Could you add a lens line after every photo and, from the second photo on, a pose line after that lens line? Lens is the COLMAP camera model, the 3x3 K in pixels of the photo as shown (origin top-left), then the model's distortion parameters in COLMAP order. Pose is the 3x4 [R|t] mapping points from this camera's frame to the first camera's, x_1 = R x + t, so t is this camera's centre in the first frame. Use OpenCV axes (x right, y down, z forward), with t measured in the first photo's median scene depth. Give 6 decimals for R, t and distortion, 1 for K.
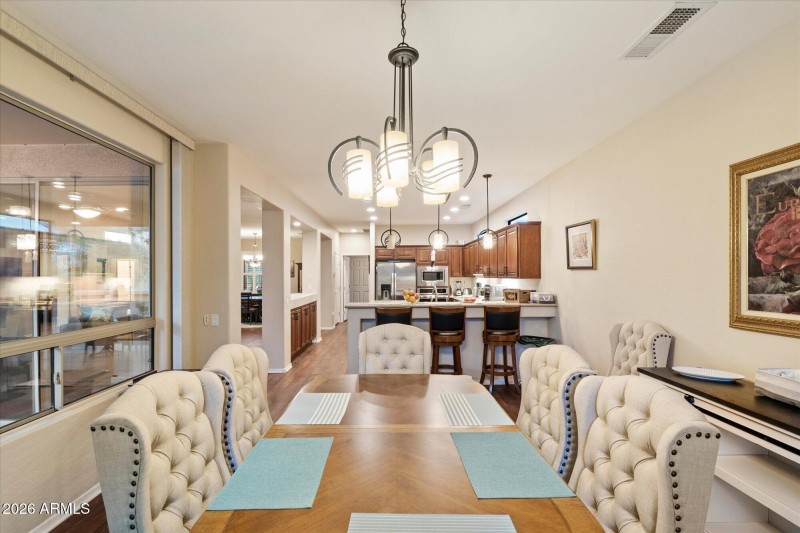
lens RADIAL K [[366.4, 0, 397.5], [0, 366.4, 272.3], [0, 0, 1]] dist [0.005546, -0.000491]
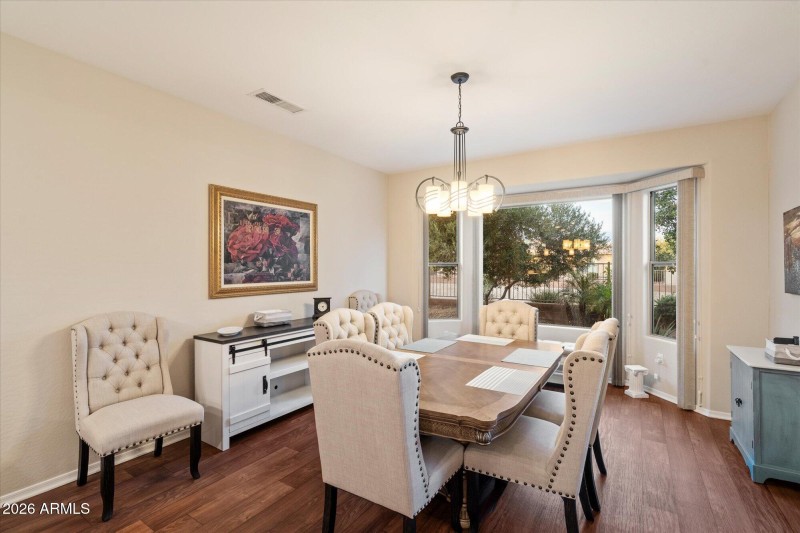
lens RADIAL K [[366.4, 0, 400.7], [0, 366.4, 264.9], [0, 0, 1]] dist [0.005546, -0.000491]
pose [[-0.836642, 0.009204, 0.547672, -0.521584], [0.001268, 0.999889, -0.014866, 0.045759], [-0.547748, -0.011743, -0.836561, 1.948354]]
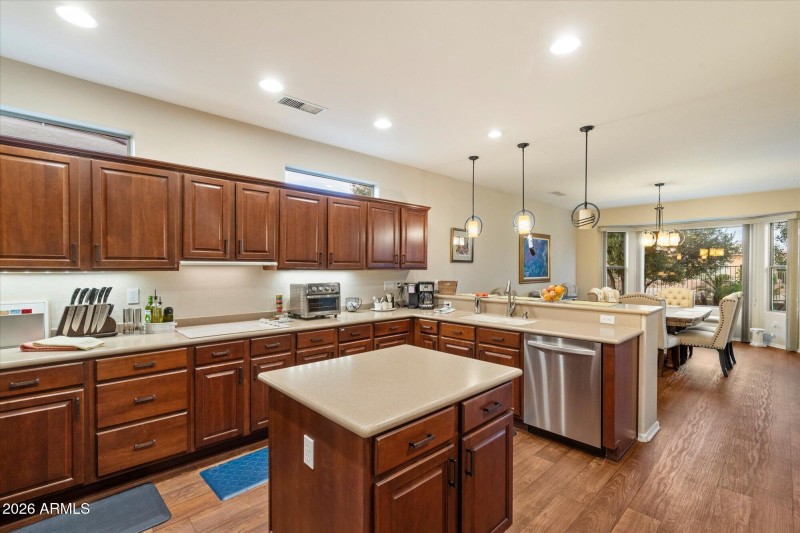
lens RADIAL K [[366.4, 0, 400.7], [0, 366.4, 272.6], [0, 0, 1]] dist [0.005546, -0.000491]
pose [[-0.686761, -0.001157, 0.726883, -0.692733], [-0.000351, 0.999999, 0.001259, 0.055875], [-0.726884, 0.000610, -0.686760, 4.191420]]
